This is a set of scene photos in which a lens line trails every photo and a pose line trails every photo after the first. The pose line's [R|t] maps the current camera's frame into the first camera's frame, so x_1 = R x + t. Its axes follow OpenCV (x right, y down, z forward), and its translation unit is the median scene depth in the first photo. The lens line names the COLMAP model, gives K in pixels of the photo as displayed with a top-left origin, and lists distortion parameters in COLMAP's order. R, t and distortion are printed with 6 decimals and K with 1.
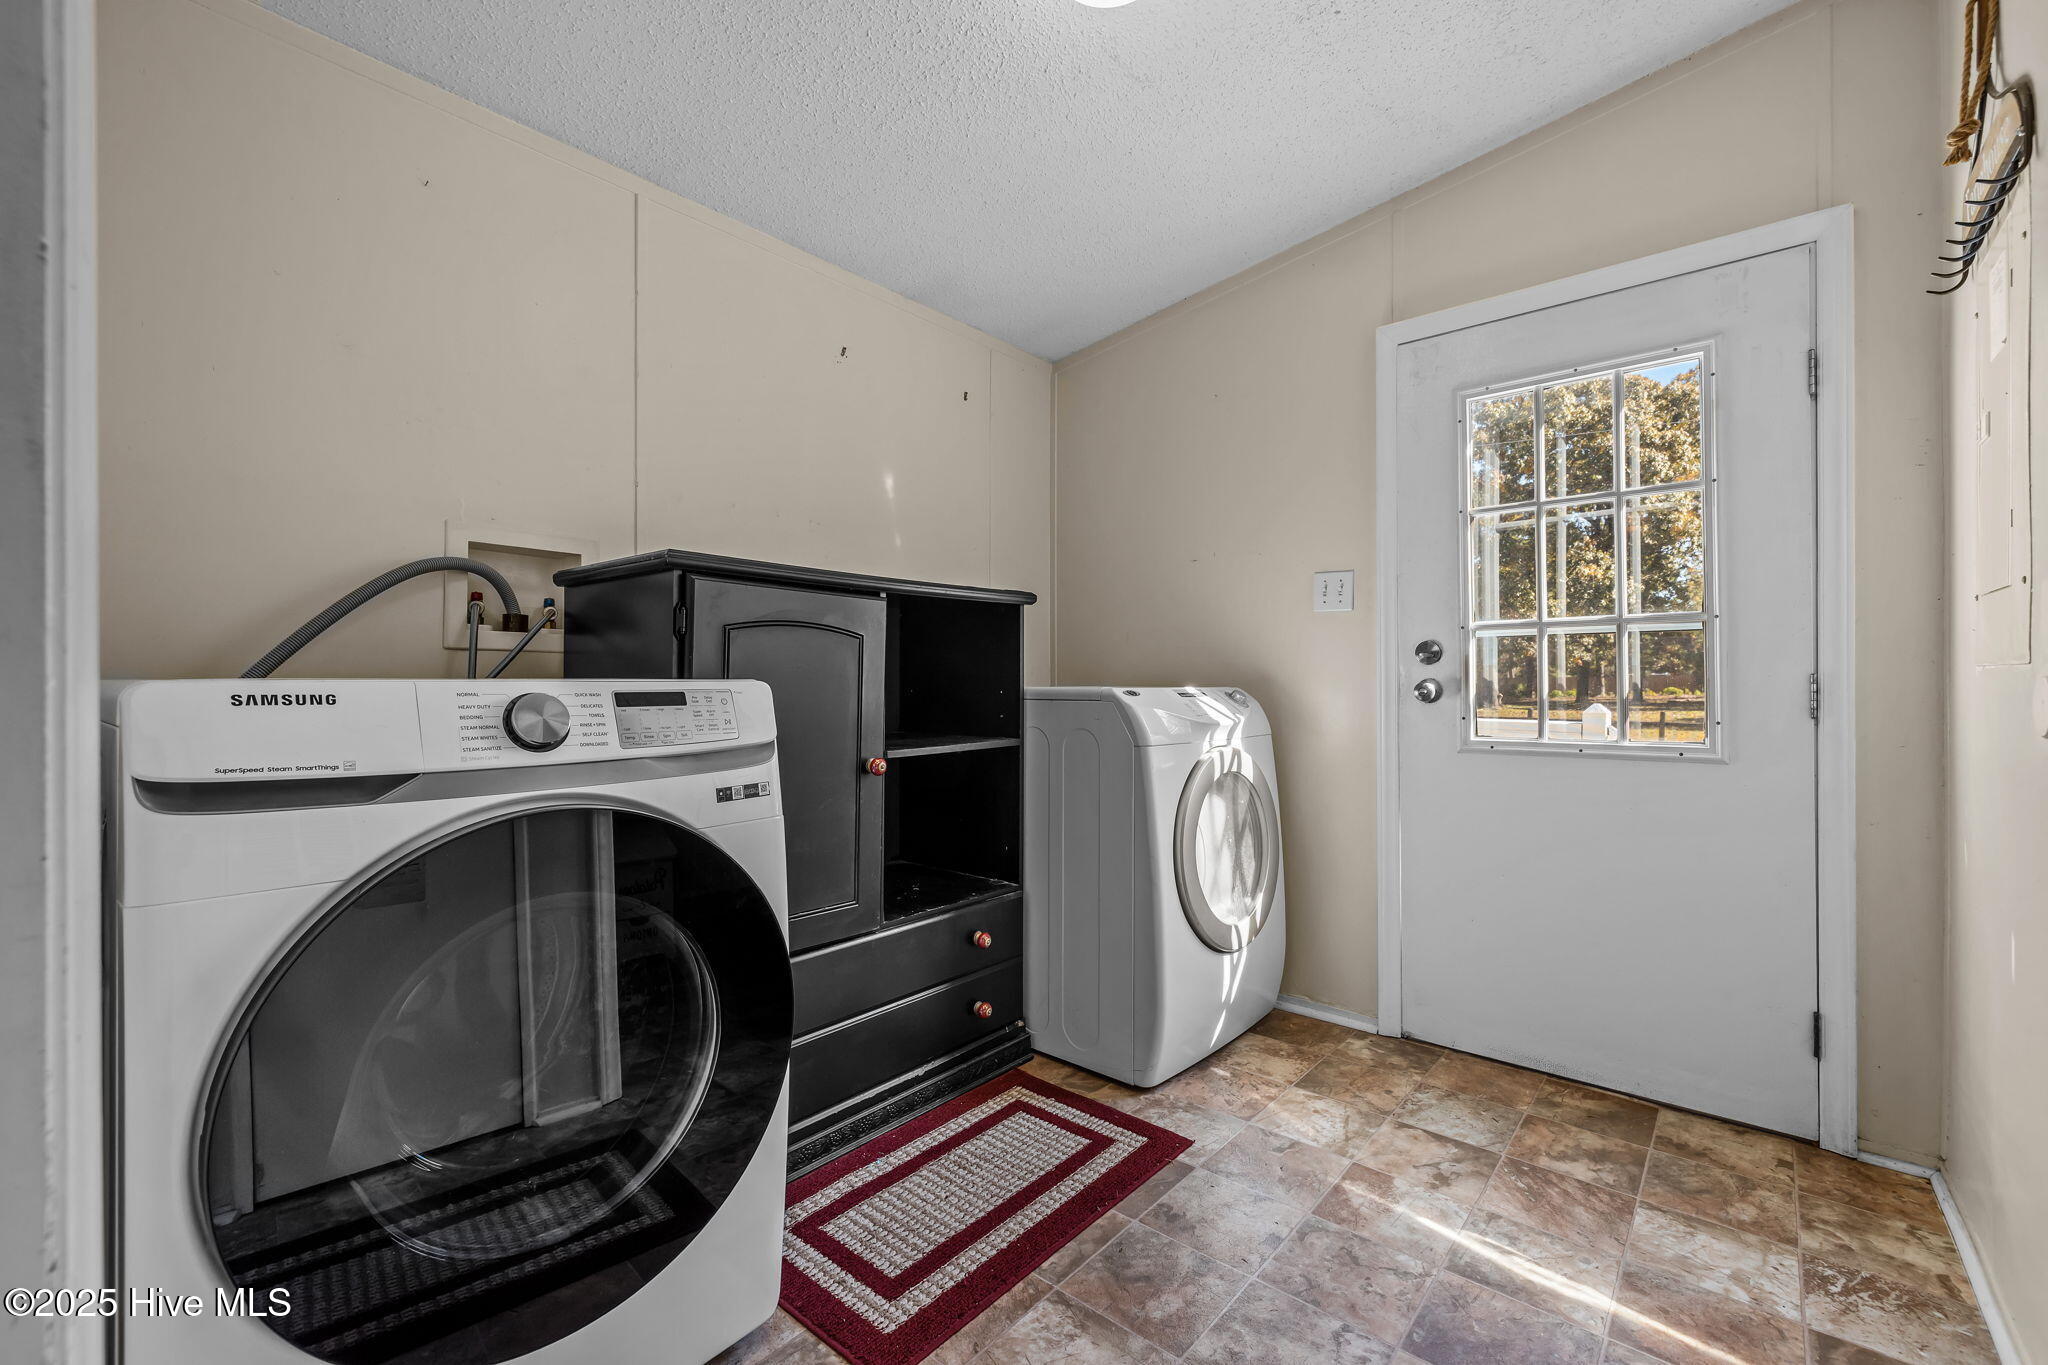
lens RADIAL K [[853.7, 0, 1020.2], [0, 853.7, 679.0], [0, 0, 1]] dist [0.000057, 0.000004]
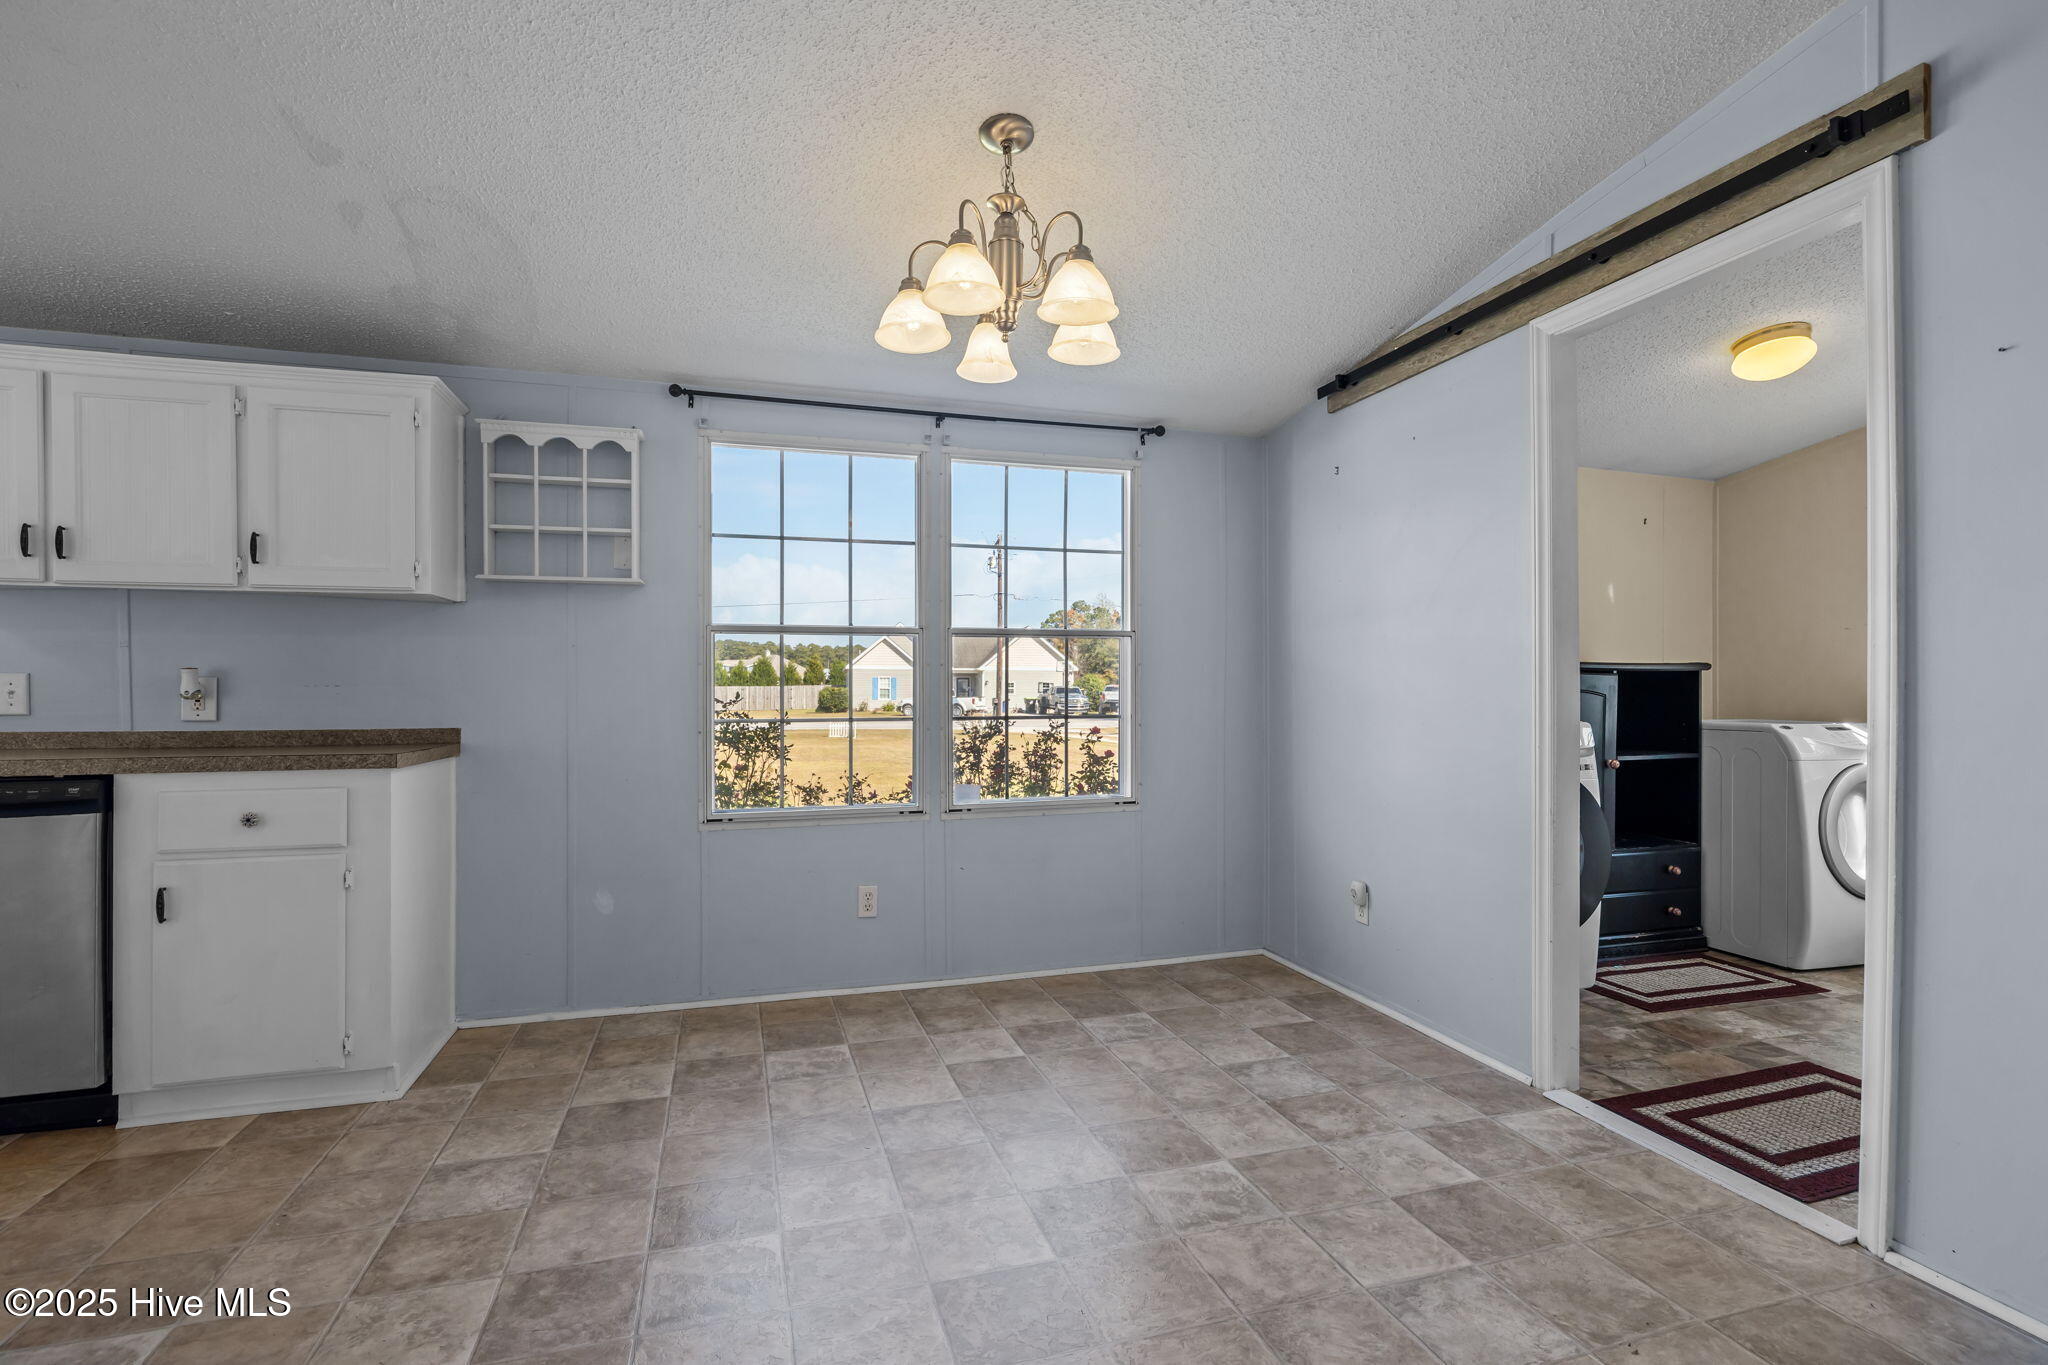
lens RADIAL K [[916.7, 0, 1039.0], [0, 916.7, 691.2], [0, 0, 1]] dist [-0.009628, 0.001678]
pose [[0.846518, 0.004236, -0.532343, -0.148282], [-0.003458, 0.999991, 0.002458, -0.051765], [0.532349, -0.000240, 0.846525, -1.208893]]
